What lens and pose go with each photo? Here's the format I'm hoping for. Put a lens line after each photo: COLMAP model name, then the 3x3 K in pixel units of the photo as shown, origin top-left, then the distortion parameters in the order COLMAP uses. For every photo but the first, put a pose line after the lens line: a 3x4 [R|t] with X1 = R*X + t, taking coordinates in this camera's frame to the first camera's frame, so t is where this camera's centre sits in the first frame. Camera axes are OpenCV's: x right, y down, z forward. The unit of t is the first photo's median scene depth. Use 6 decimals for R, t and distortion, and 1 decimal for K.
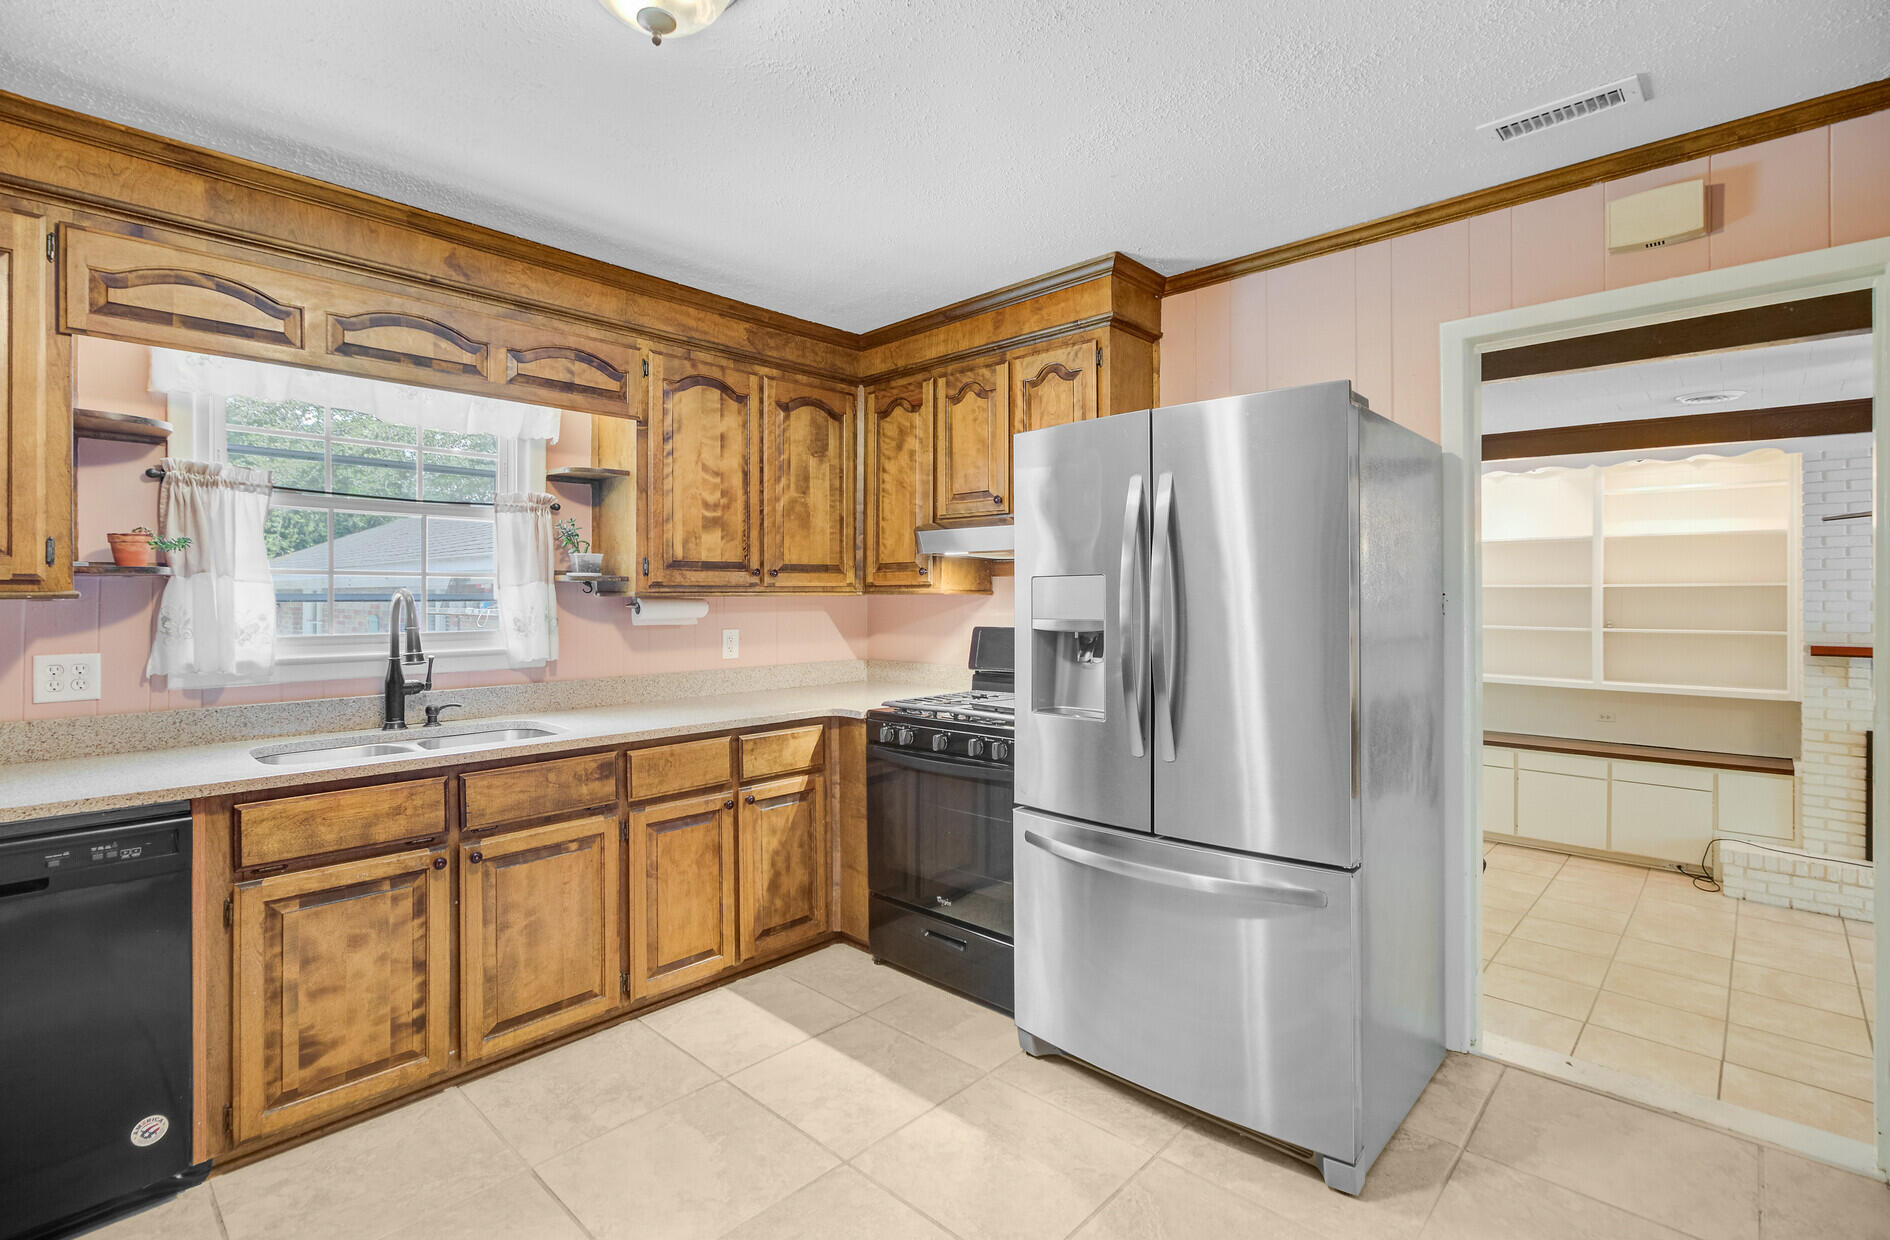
lens RADIAL K [[874.1, 0, 943.2], [0, 874.1, 593.0], [0, 0, 1]] dist [-0.000160, 0.001166]
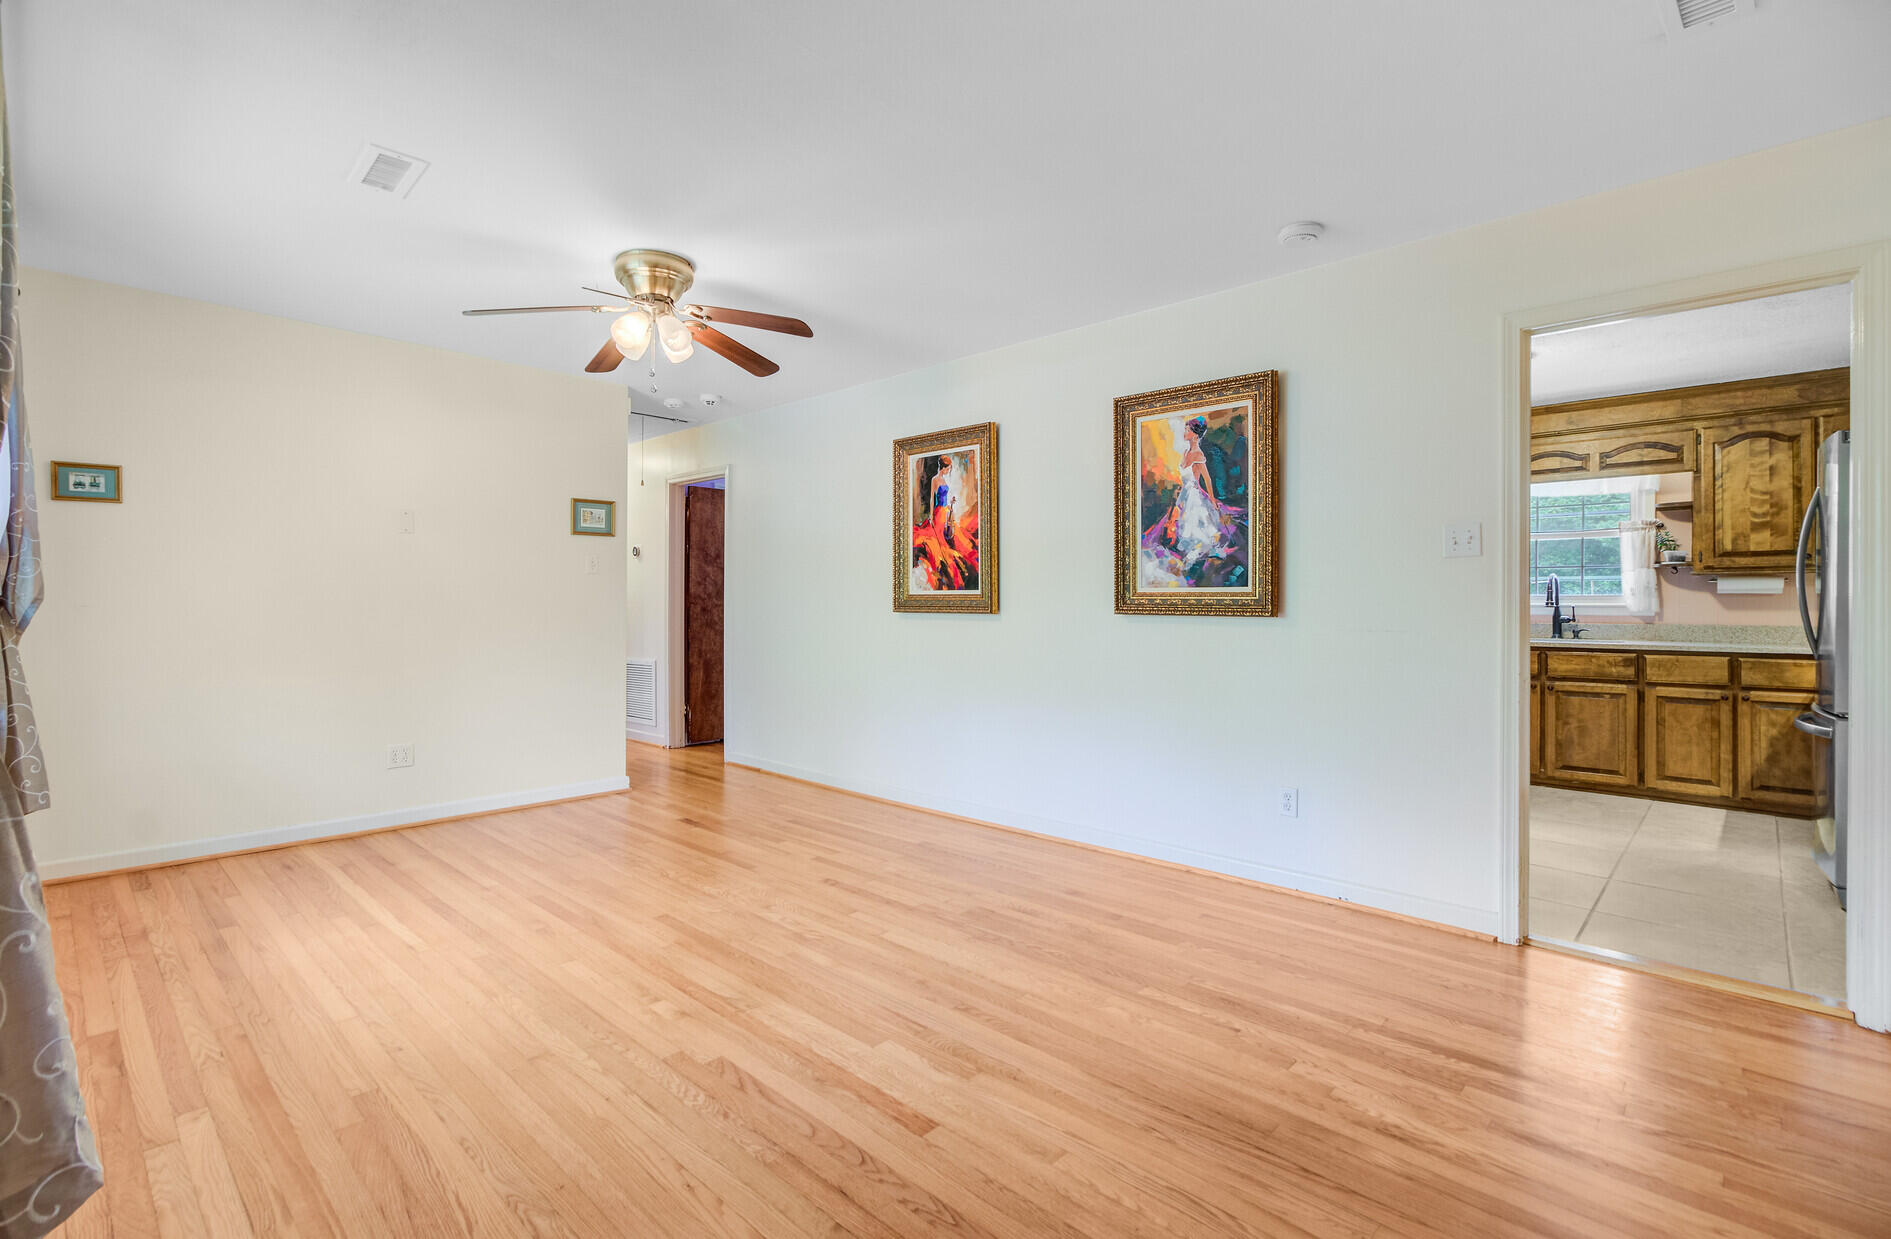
lens RADIAL K [[885.9, 0, 945.4], [0, 885.9, 603.4], [0, 0, 1]] dist [0.010023, 0.002629]
pose [[0.009781, -0.000195, -0.999952, 1.585704], [-0.002736, 0.999996, -0.000222, 0.074102], [0.999948, 0.002738, 0.009780, -0.547774]]
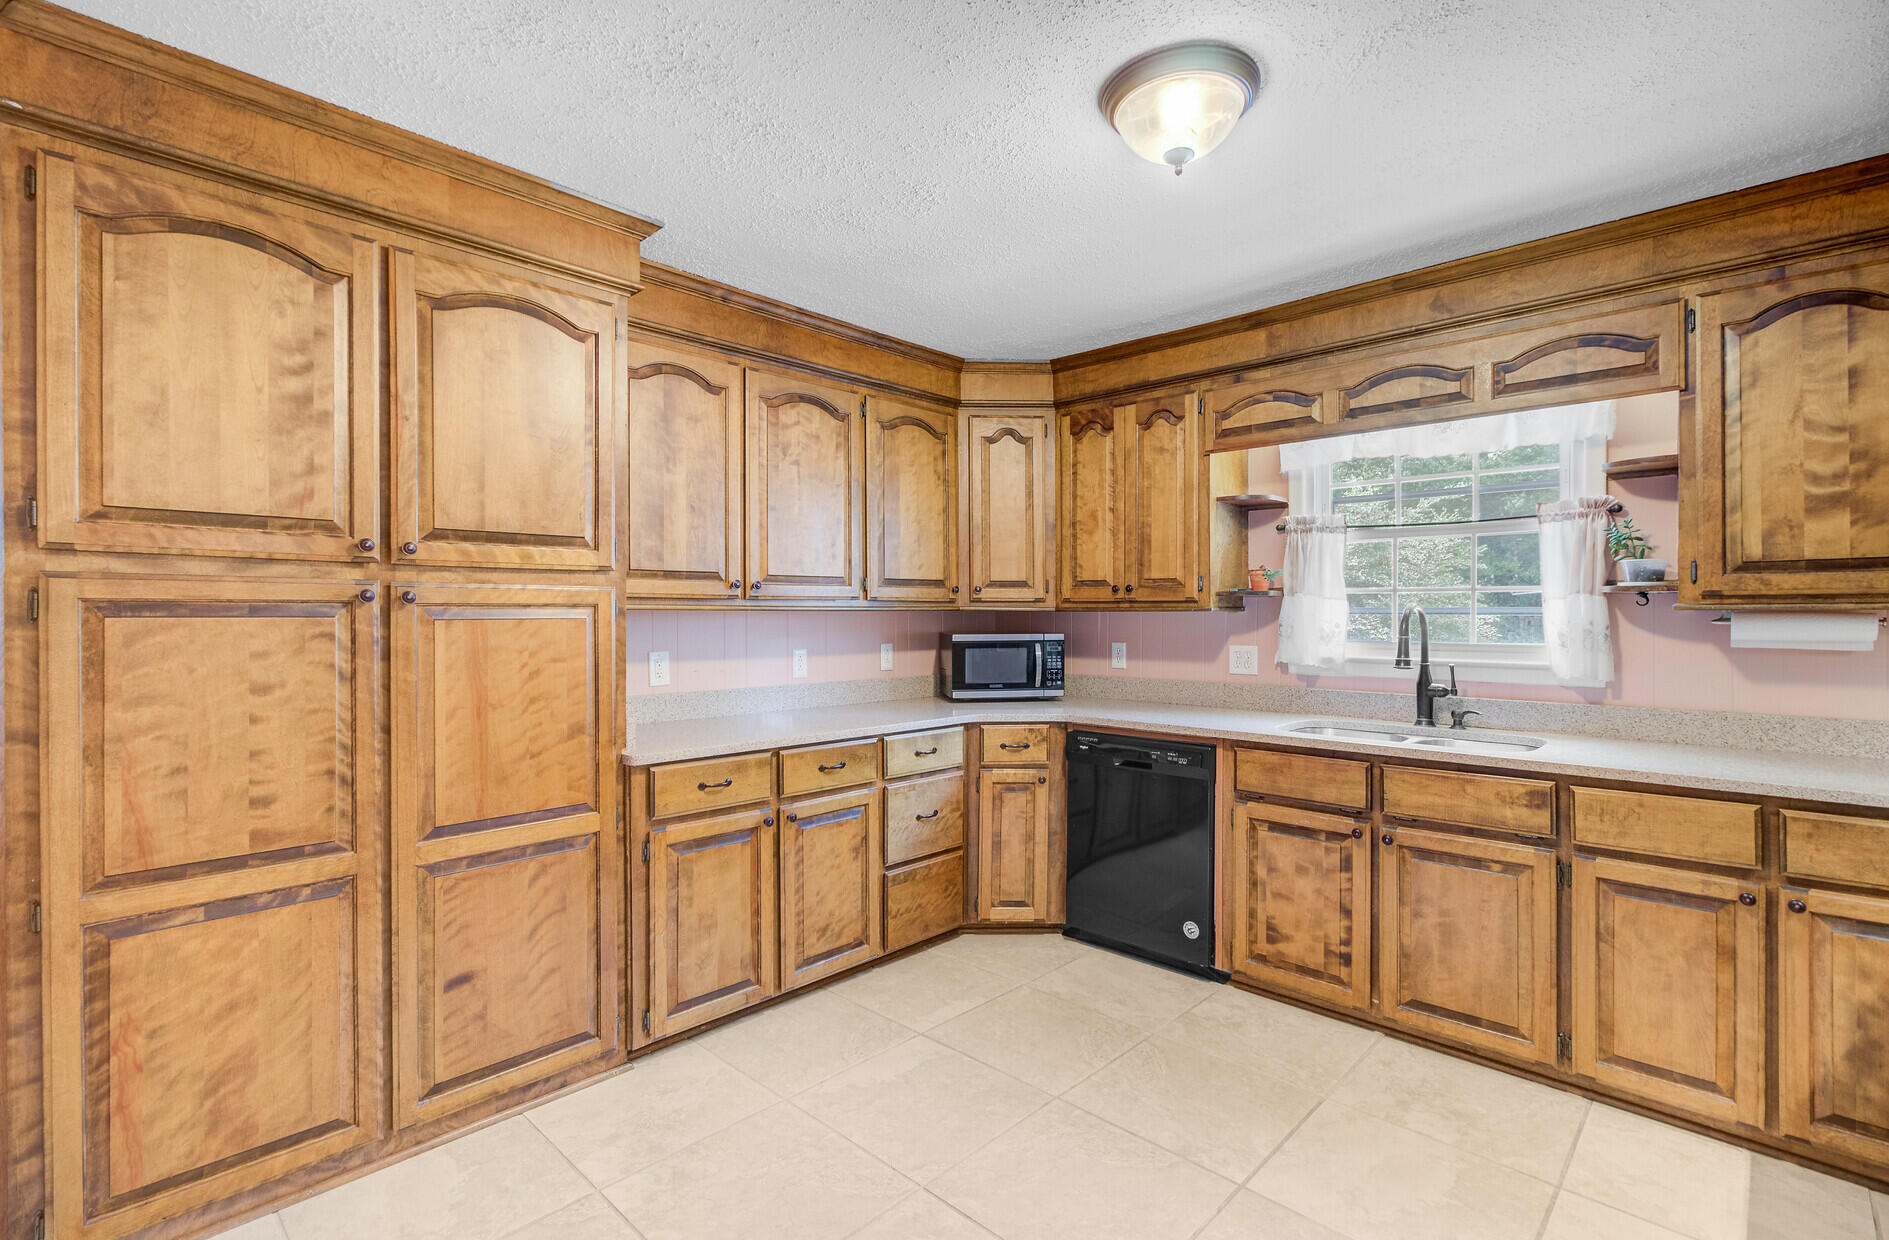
lens RADIAL K [[873.6, 0, 934.6], [0, 873.6, 617.0], [0, 0, 1]] dist [-0.000160, 0.001166]
pose [[-0.017839, 0.005801, -0.999824, 0.534045], [0.002146, 0.999981, 0.005763, 0.005124], [0.999839, -0.002043, -0.017851, 0.380525]]
